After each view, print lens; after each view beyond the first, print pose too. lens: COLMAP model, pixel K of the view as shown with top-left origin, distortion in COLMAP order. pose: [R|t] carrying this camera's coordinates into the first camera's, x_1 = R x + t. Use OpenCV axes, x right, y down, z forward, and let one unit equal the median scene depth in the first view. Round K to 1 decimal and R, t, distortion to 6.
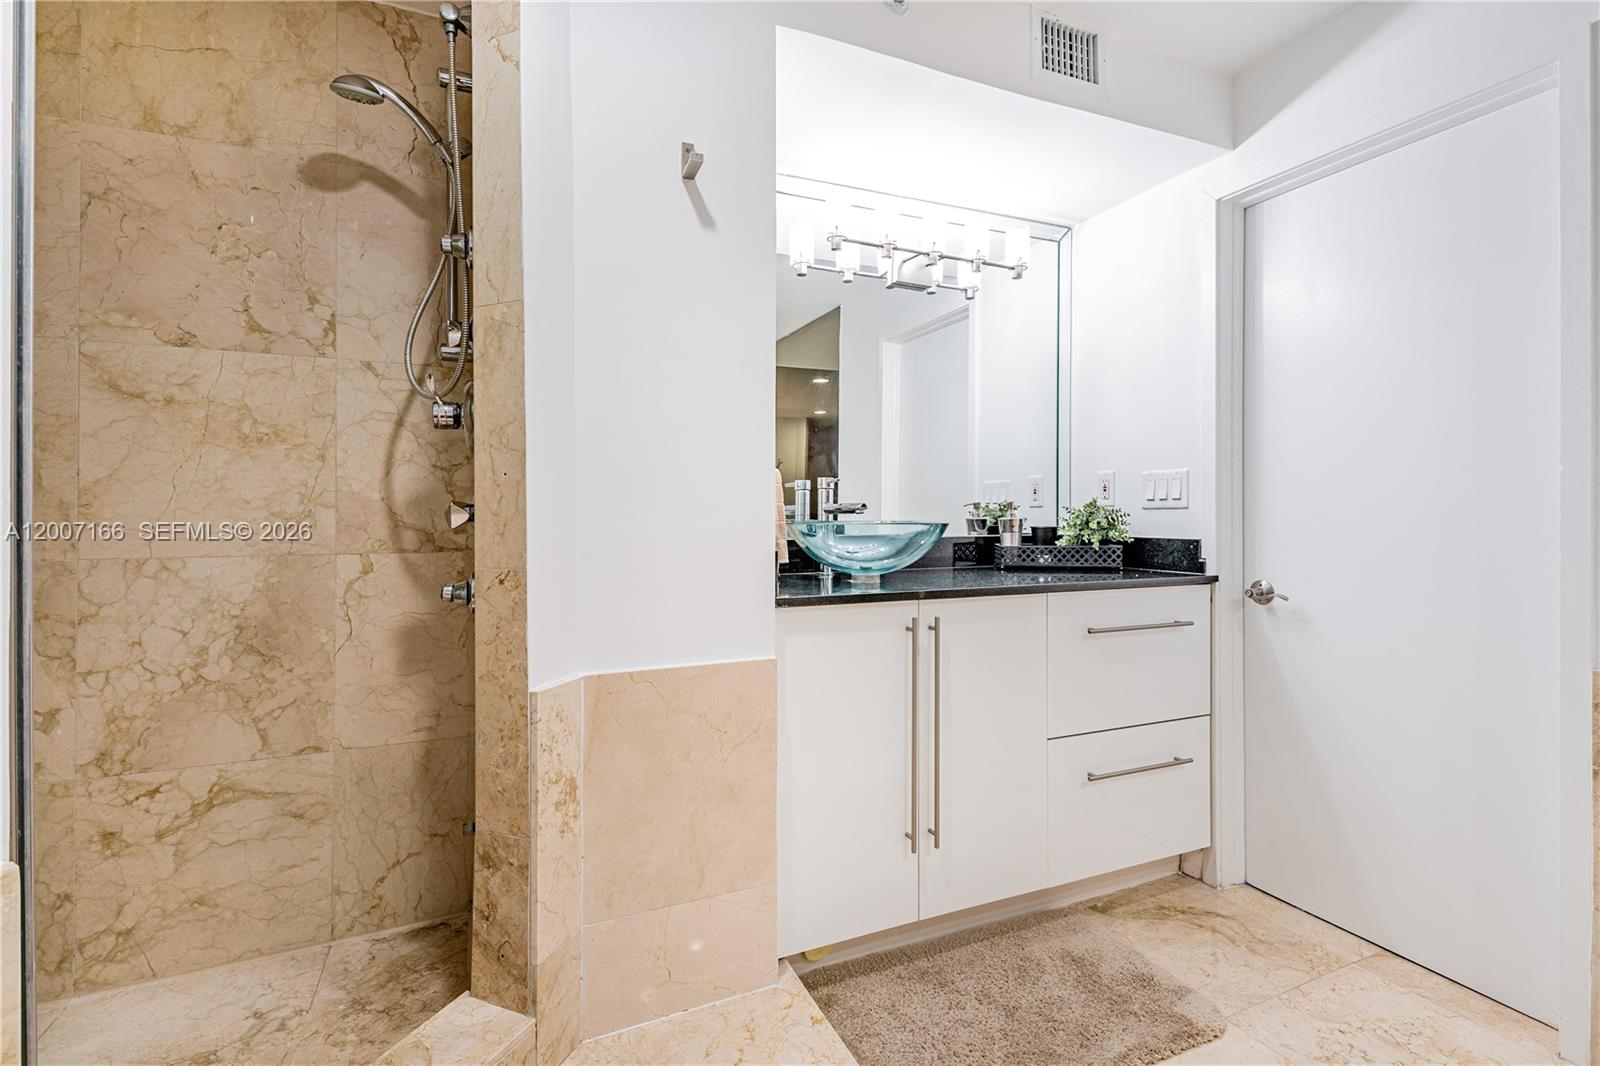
lens RADIAL K [[748.3, 0, 800.4], [0, 748.3, 514.3], [0, 0, 1]] dist [0.099480, -0.063004]
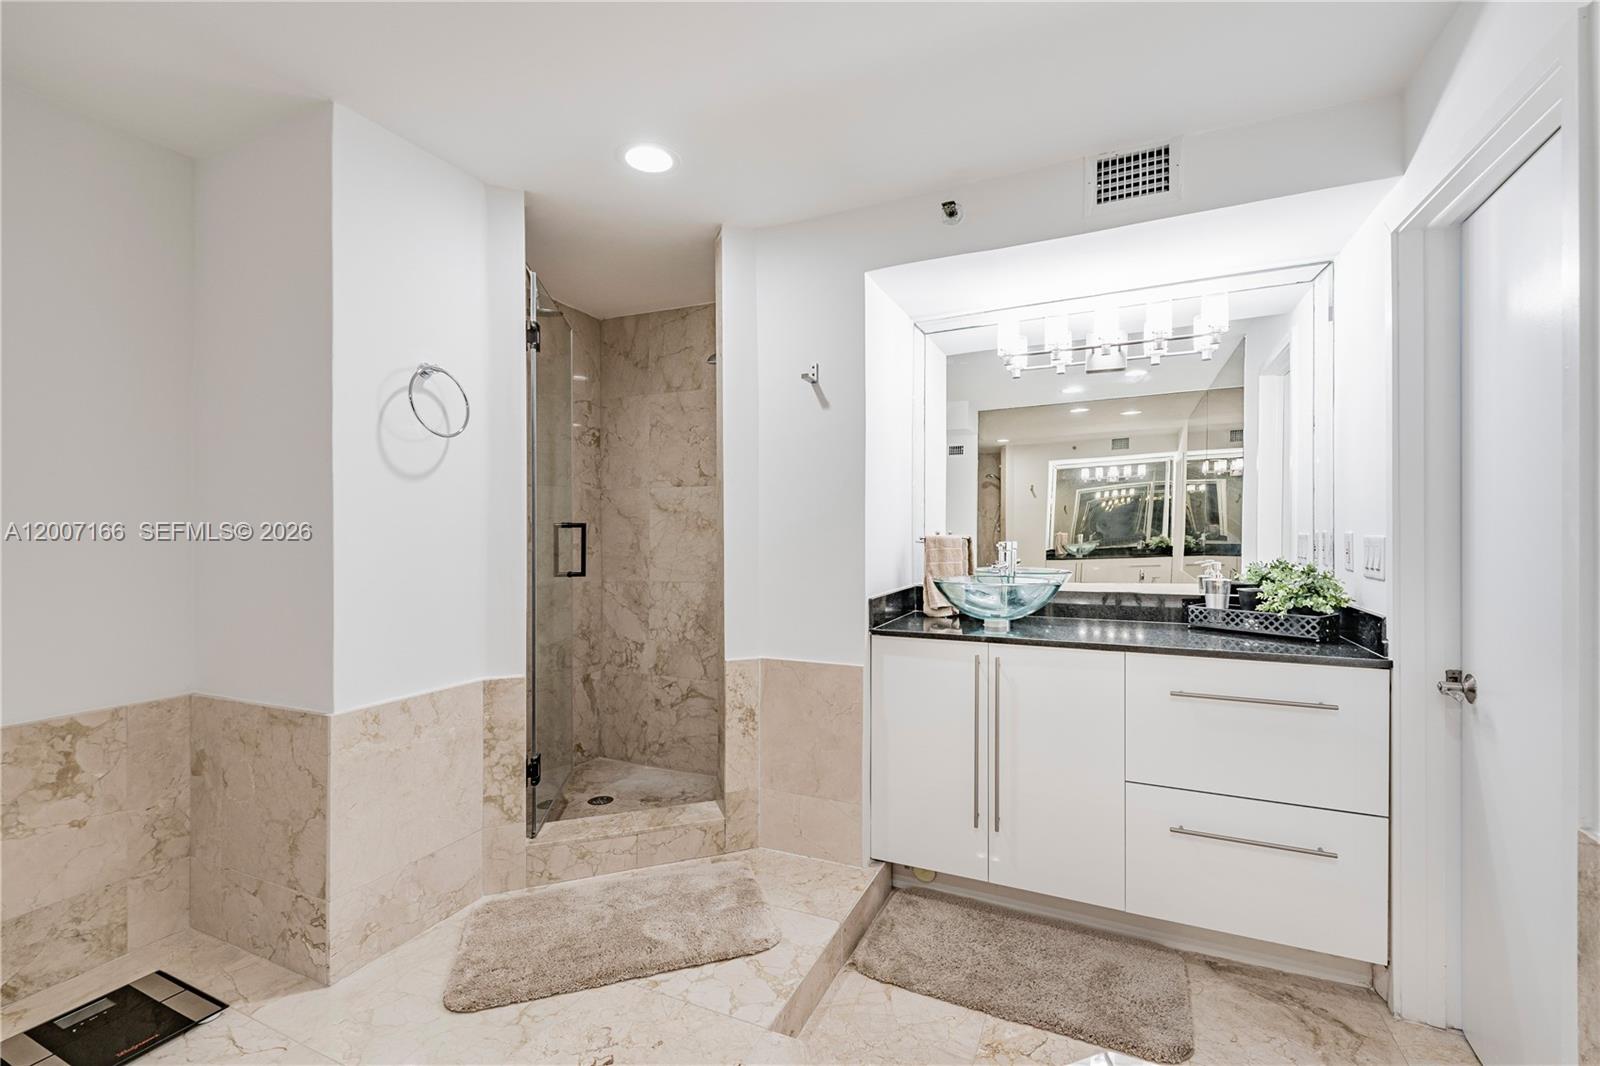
lens RADIAL K [[708.7, 0, 794.3], [0, 708.7, 542.2], [0, 0, 1]] dist [0.018972, -0.000561]
pose [[0.650150, 0.007168, -0.759772, 0.886261], [-0.008687, 0.999960, 0.002001, -0.059753], [0.759756, 0.005300, 0.650186, -0.060278]]
